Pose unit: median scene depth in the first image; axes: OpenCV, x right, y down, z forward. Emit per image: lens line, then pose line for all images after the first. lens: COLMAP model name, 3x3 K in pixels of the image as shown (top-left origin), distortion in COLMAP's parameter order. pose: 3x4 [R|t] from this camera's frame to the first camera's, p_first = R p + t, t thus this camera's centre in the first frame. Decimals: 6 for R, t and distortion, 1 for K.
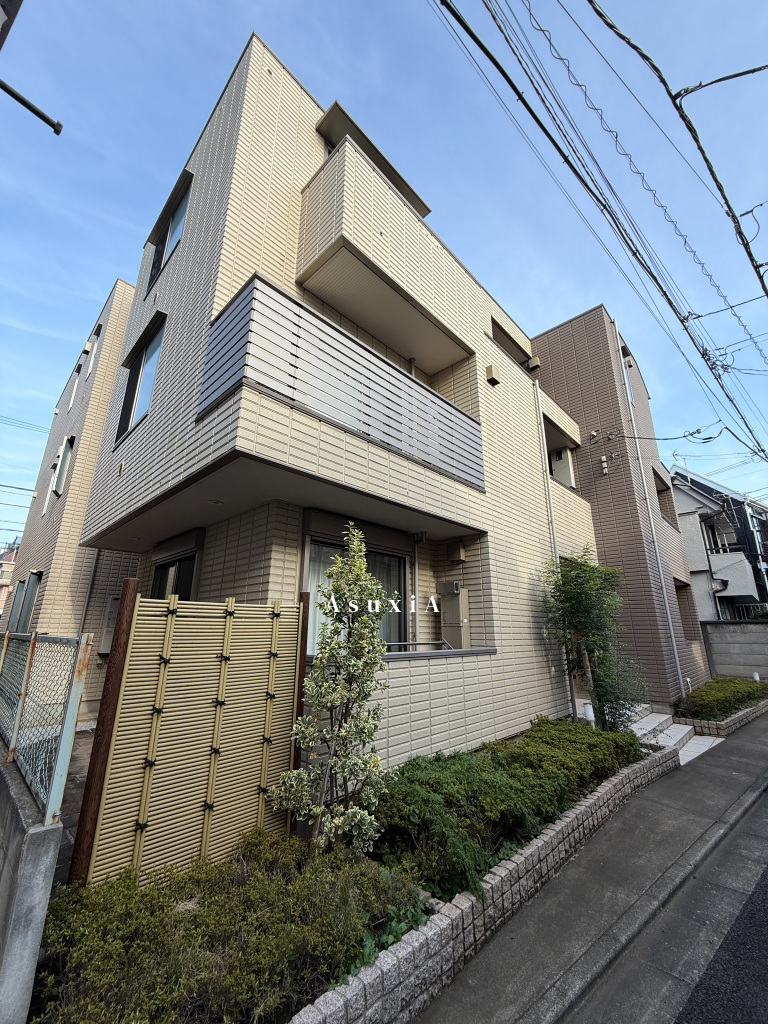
lens RADIAL K [[406.9, 0, 386.3], [0, 406.9, 511.6], [0, 0, 1]] dist [-0.000566, -0.000327]
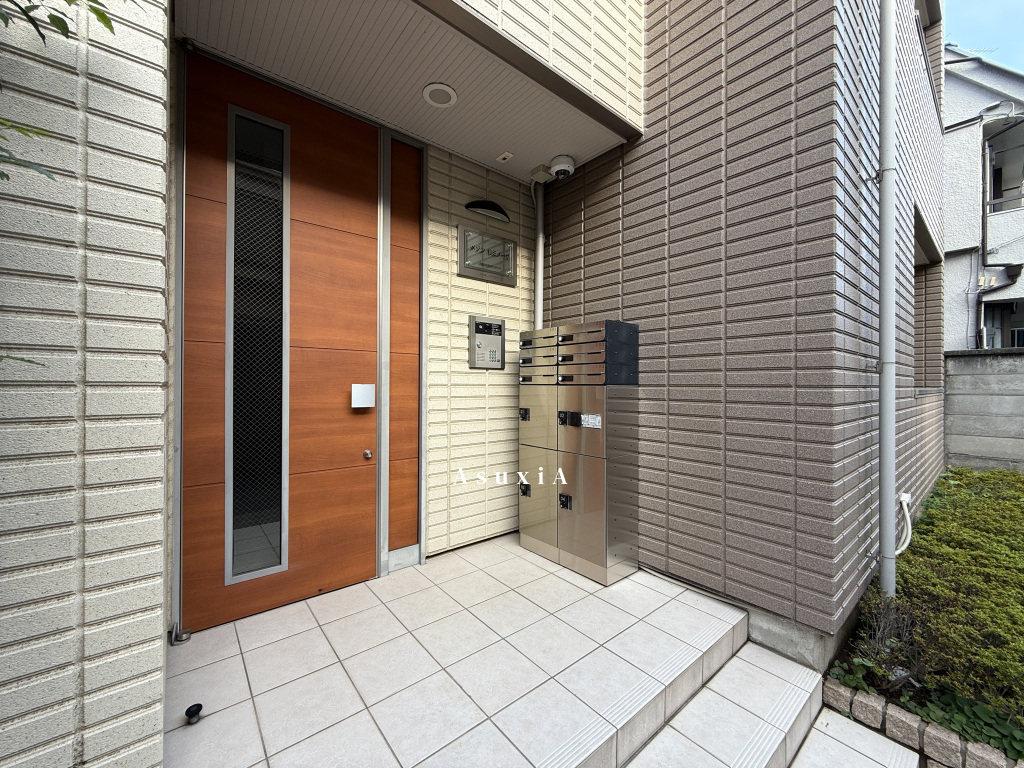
lens RADIAL K [[406.9, 0, 514.8], [0, 406.9, 384.6], [0, 0, 1]] dist [-0.000566, -0.000327]
pose [[0.994621, -0.000080, -0.103581, 0.816832], [0.029449, 0.958952, 0.282036, 0.396597], [0.099307, -0.283569, 0.953796, 1.207699]]
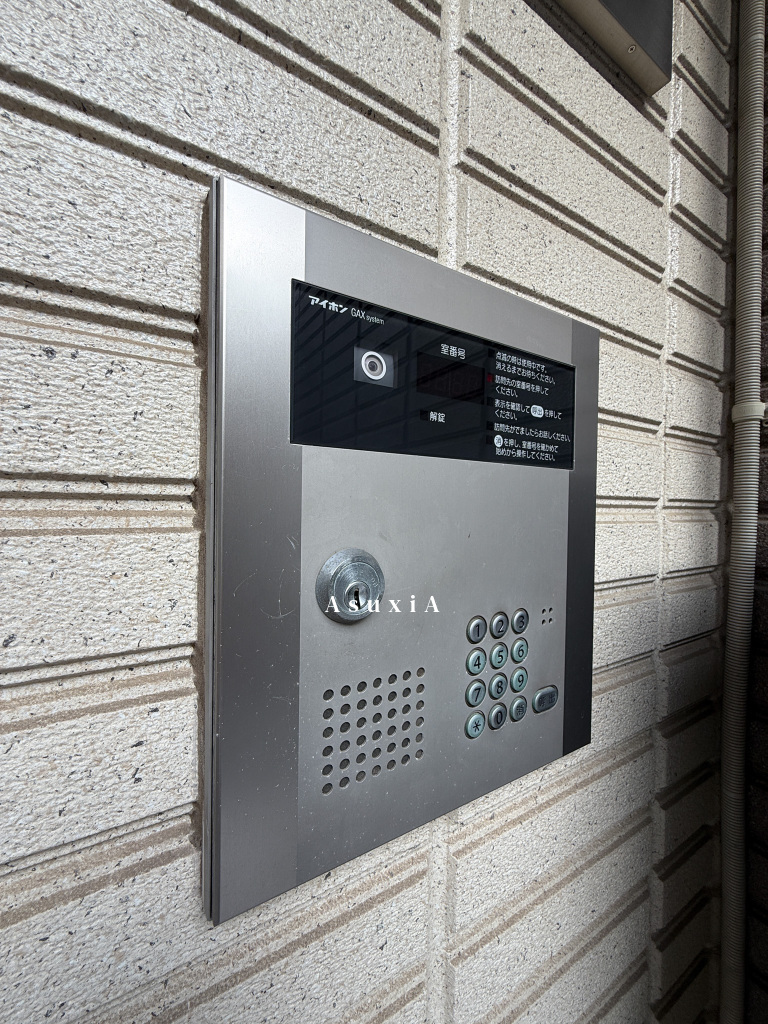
lens RADIAL K [[406.9, 0, 390.4], [0, 406.9, 509.0], [0, 0, 1]] dist [-0.000566, -0.000327]
pose [[0.968474, 0.015776, -0.248613, 0.727902], [0.058095, 0.956172, 0.286984, 0.477282], [0.242244, -0.292380, 0.925112, 1.700367]]
